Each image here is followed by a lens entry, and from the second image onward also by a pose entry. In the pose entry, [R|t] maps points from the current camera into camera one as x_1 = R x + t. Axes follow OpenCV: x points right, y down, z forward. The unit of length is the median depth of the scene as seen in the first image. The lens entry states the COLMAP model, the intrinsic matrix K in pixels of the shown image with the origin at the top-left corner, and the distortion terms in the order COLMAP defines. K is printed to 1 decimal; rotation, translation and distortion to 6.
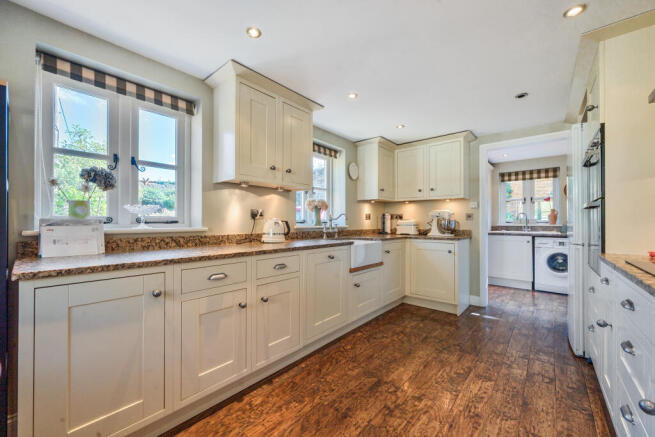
lens RADIAL K [[262.5, 0, 323.5], [0, 262.5, 220.5], [0, 0, 1]] dist [0.000625, 0.000002]
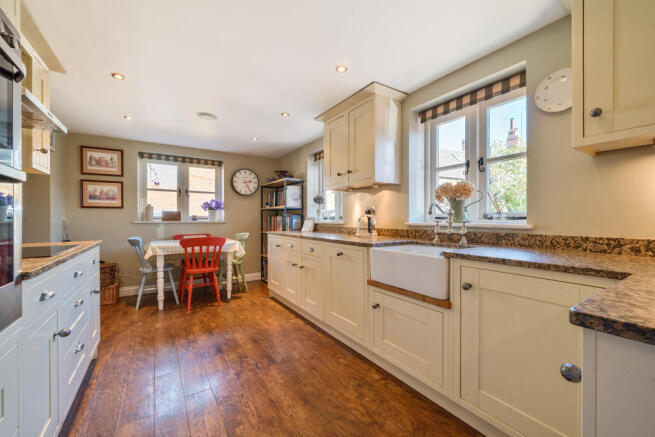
lens RADIAL K [[262.5, 0, 323.5], [0, 262.5, 220.5], [0, 0, 1]] dist [0.000625, 0.000002]
pose [[-0.287184, 0.004380, -0.957865, 0.999387], [0.008040, 0.999965, 0.002162, 0.014129], [0.957842, -0.007081, -0.287210, 1.260052]]
